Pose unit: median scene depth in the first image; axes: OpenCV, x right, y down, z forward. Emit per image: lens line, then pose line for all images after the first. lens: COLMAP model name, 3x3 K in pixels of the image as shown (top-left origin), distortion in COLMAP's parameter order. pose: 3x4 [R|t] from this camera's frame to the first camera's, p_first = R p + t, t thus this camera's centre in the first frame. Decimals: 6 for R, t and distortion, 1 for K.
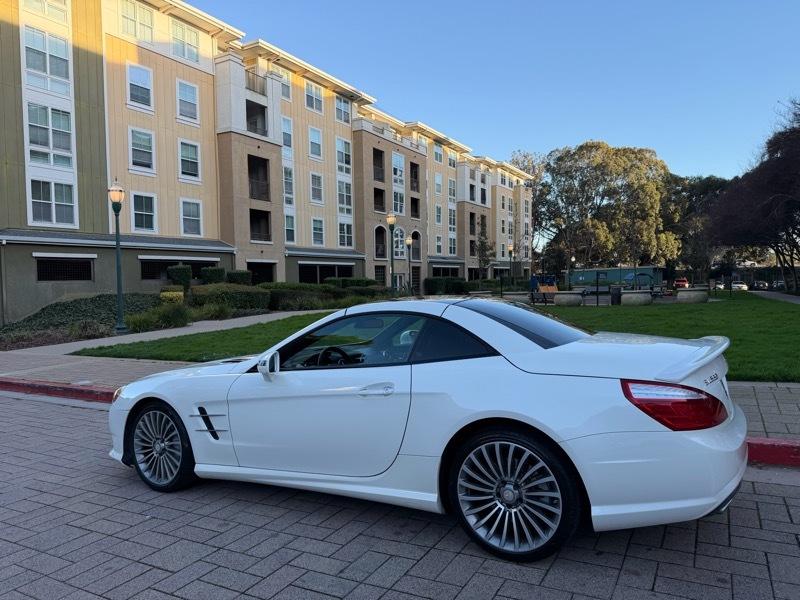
lens RADIAL K [[566.1, 0, 400.0], [0, 566.1, 300.0], [0, 0, 1]] dist [0.118616, -0.175111]
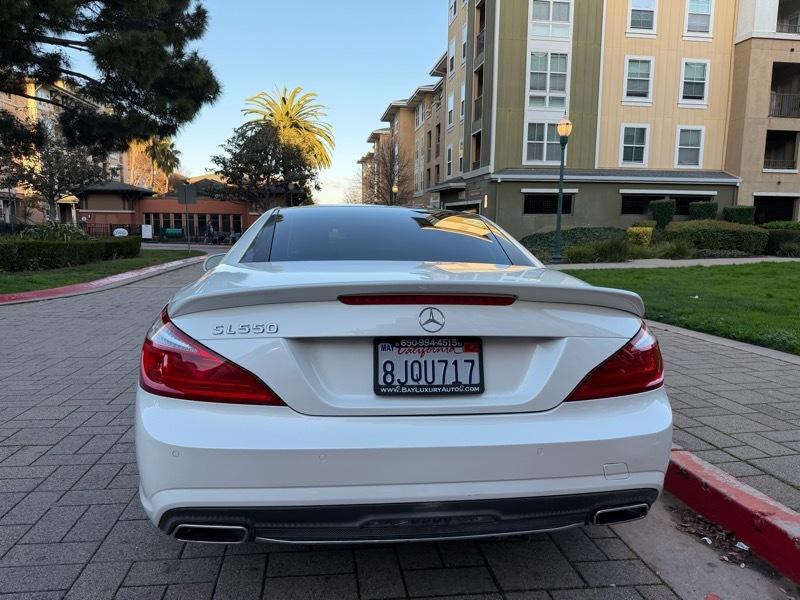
lens RADIAL K [[575.4, 0, 400.8], [0, 575.4, 291.7], [0, 0, 1]] dist [0.047355, -0.058785]
pose [[0.598508, 0.122750, -0.791657, 0.113794], [-0.052697, 0.992084, 0.113987, 0.002730], [0.799382, -0.026504, 0.600238, 0.080927]]
